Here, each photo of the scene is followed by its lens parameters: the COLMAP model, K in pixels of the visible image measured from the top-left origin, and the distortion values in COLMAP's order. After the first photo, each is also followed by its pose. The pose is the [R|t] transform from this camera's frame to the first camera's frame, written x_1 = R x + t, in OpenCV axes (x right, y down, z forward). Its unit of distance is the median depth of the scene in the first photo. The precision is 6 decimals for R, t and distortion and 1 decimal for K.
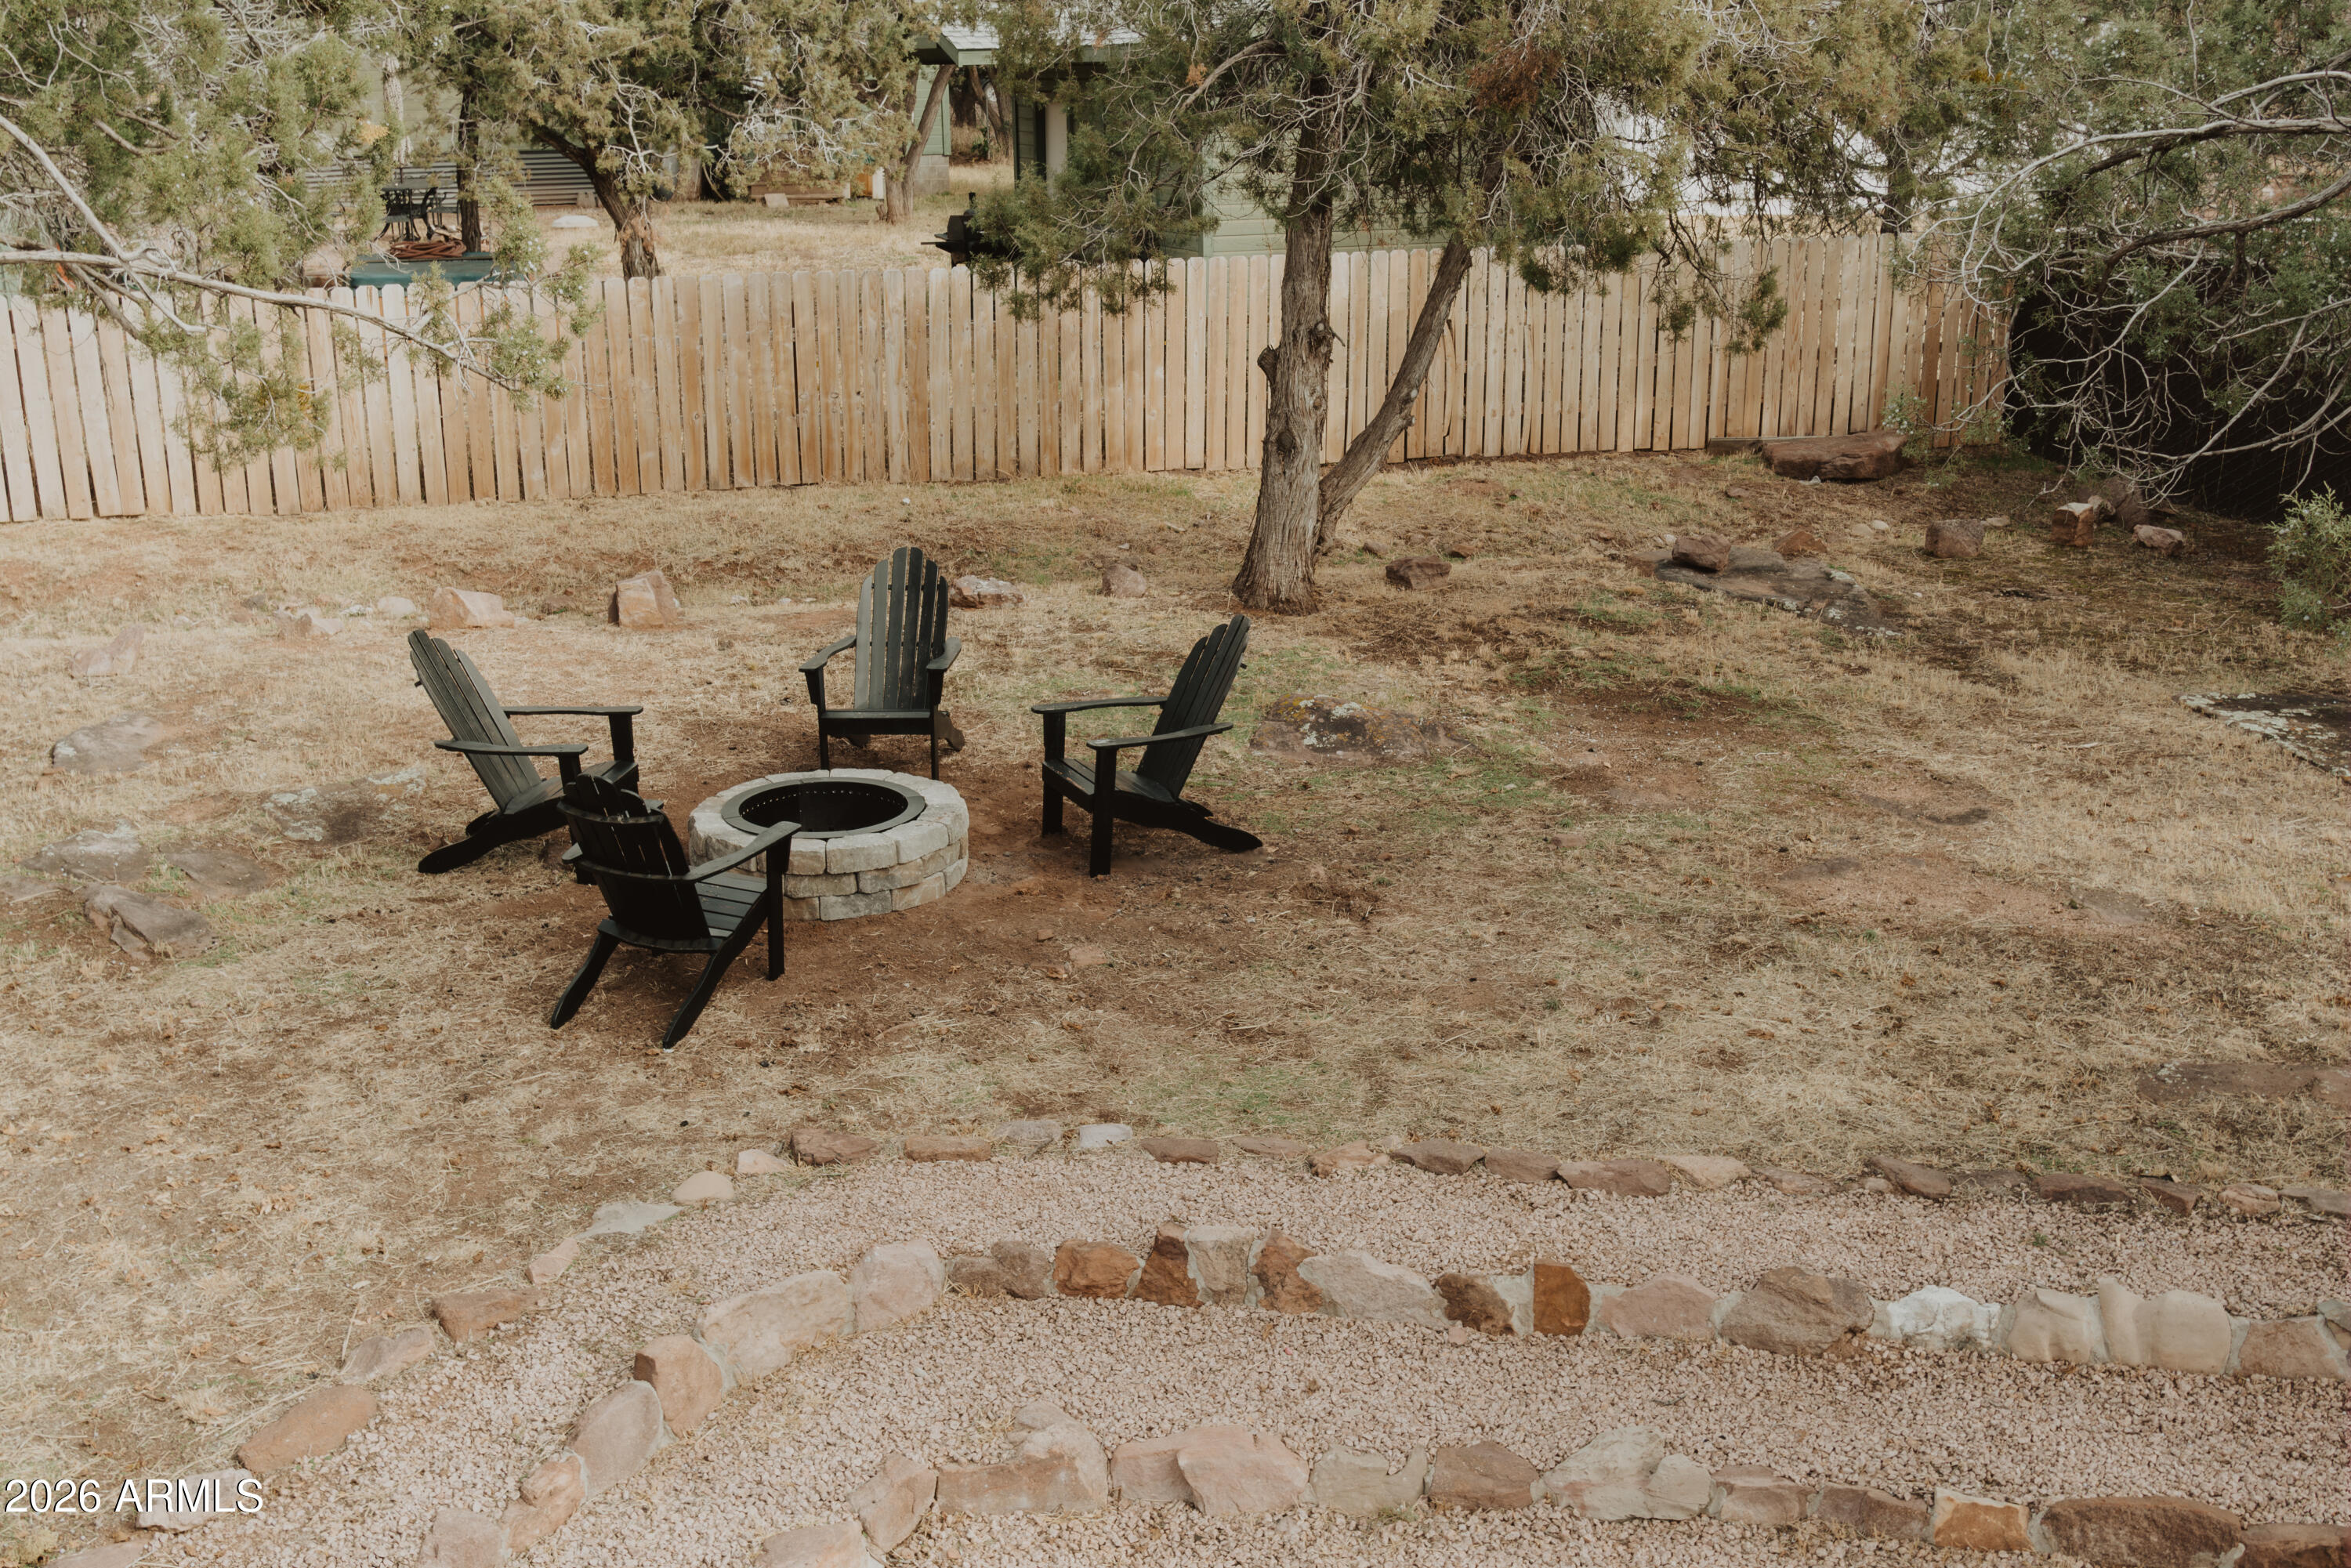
lens RADIAL K [[2630.9, 0, 1174.8], [0, 2630.9, 783.8], [0, 0, 1]] dist [-0.023450, 0.000000]
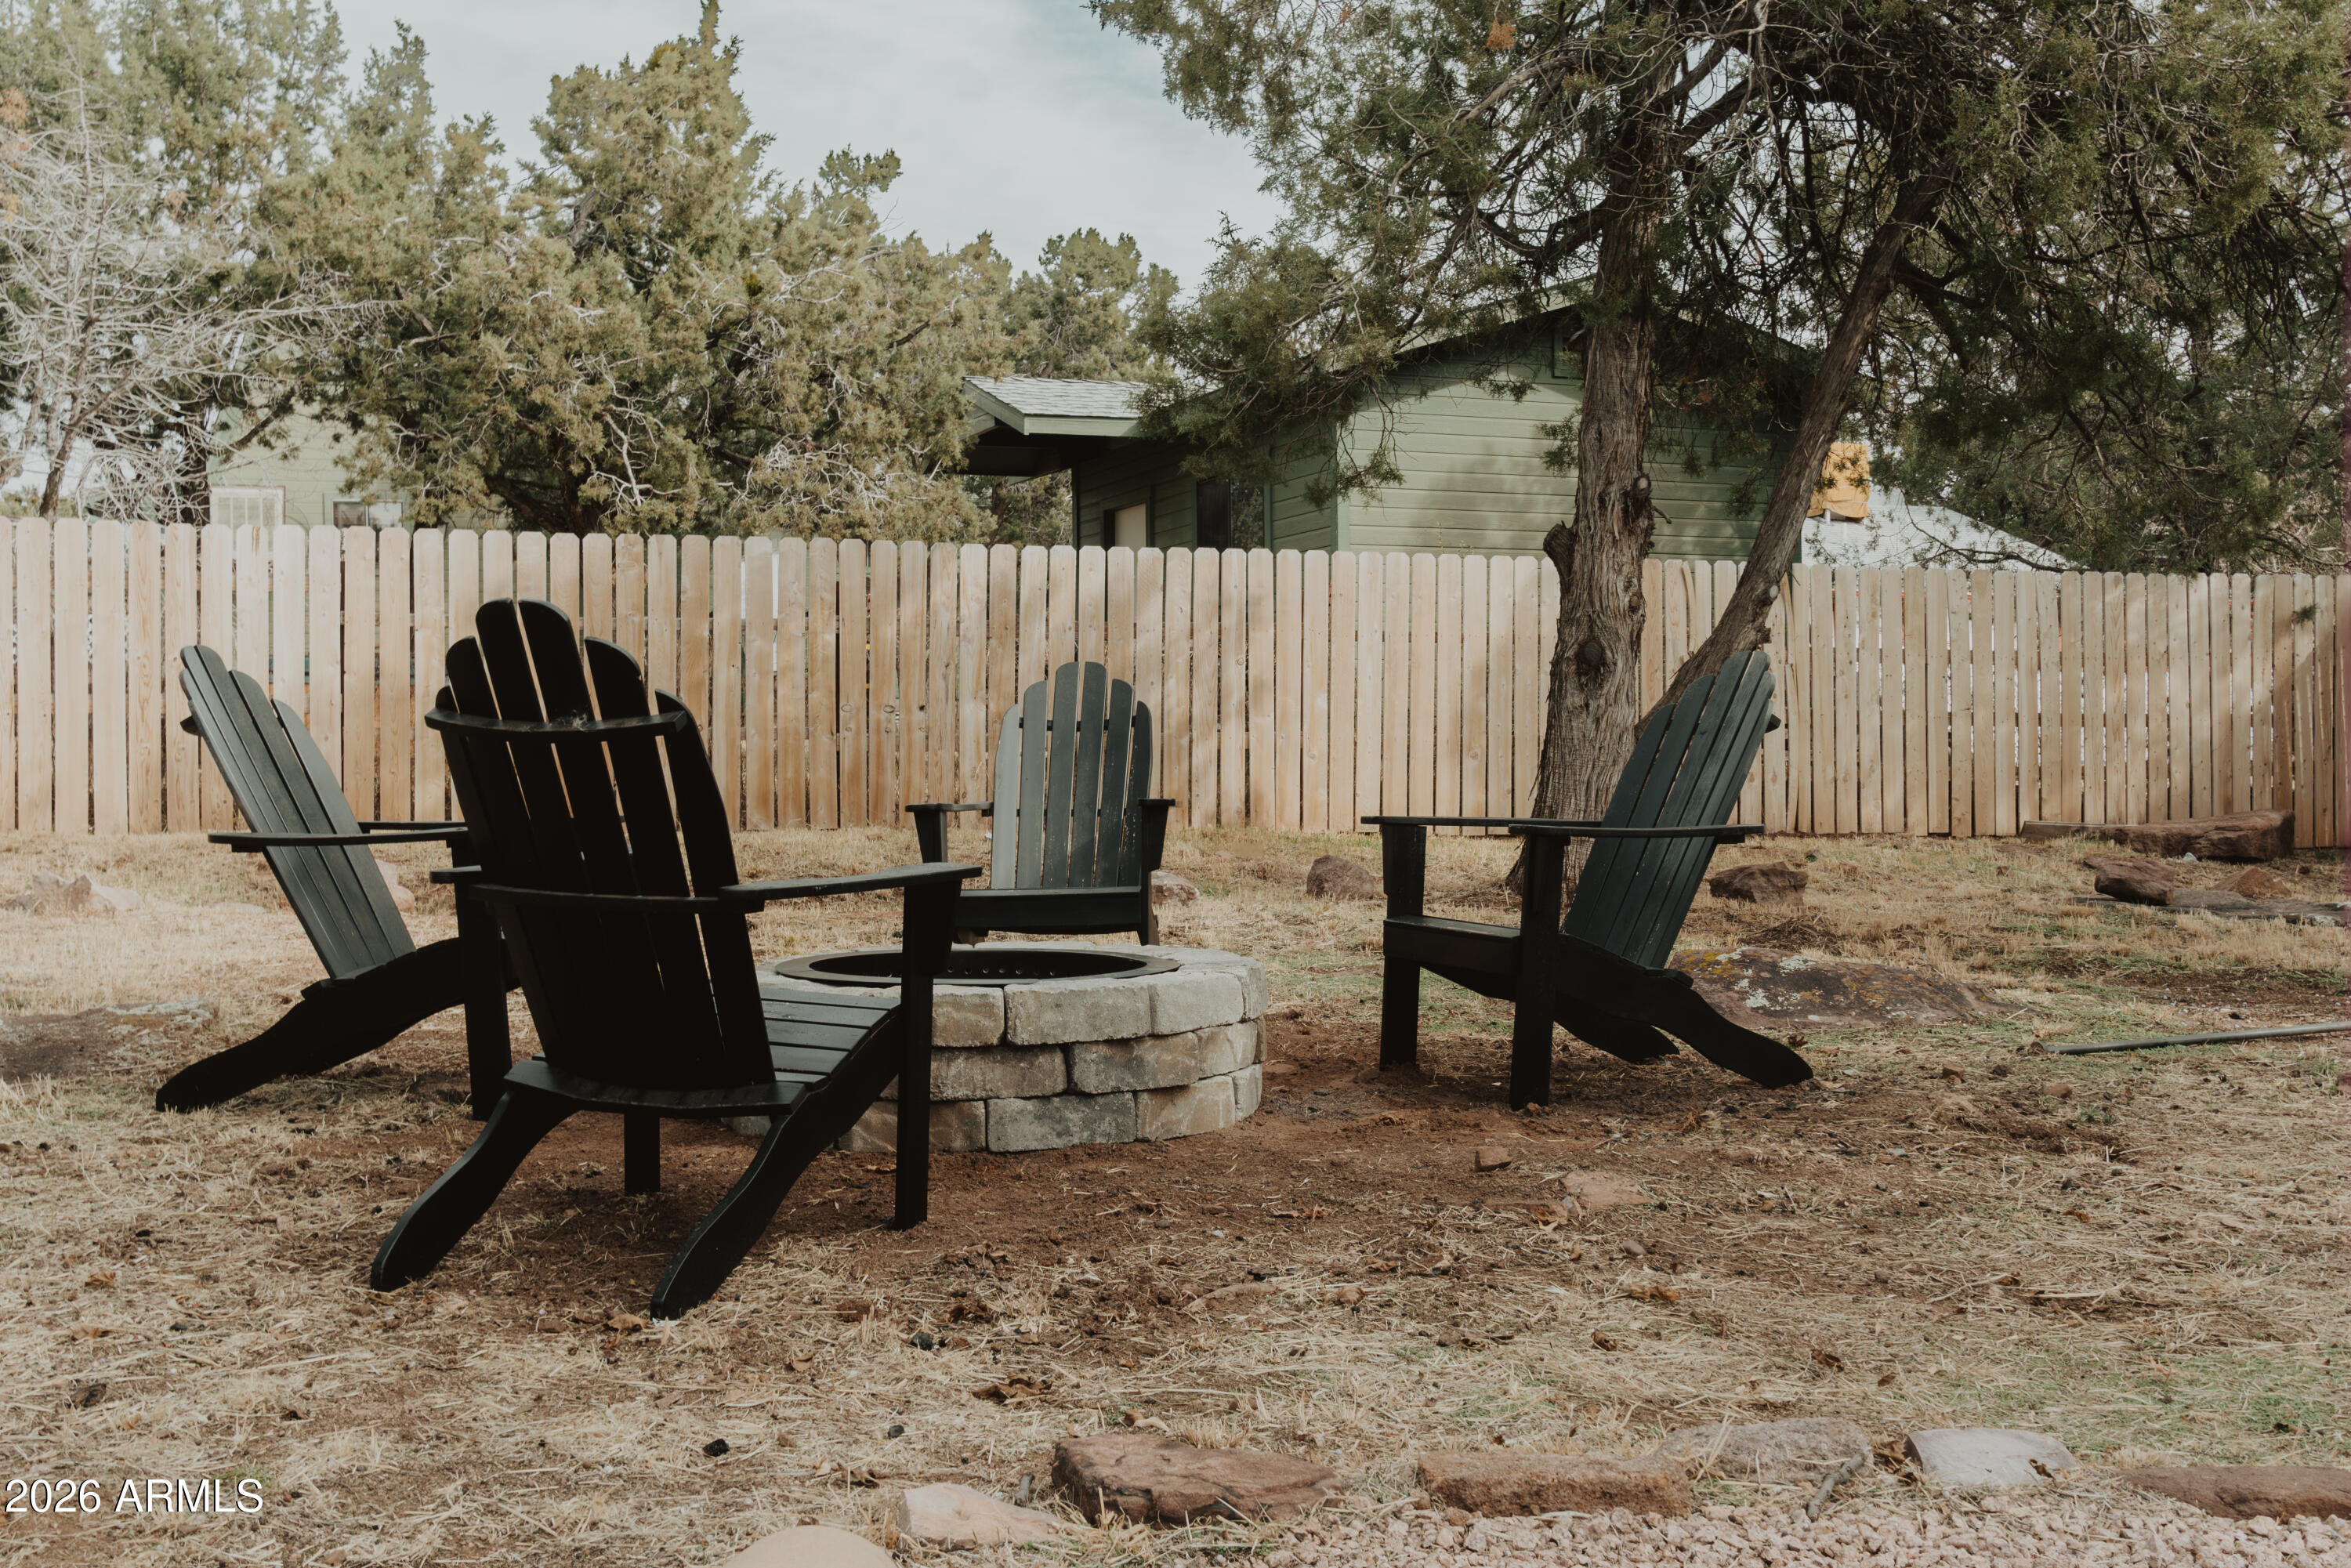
lens RADIAL K [[2630.9, 0, 1187.8], [0, 2630.9, 692.3], [0, 0, 1]] dist [-0.023450, 0.000000]
pose [[0.999773, 0.004932, 0.020744, -0.102983], [0.001368, 0.956037, -0.293244, 0.104642], [-0.021278, 0.293206, 0.955813, 0.499313]]
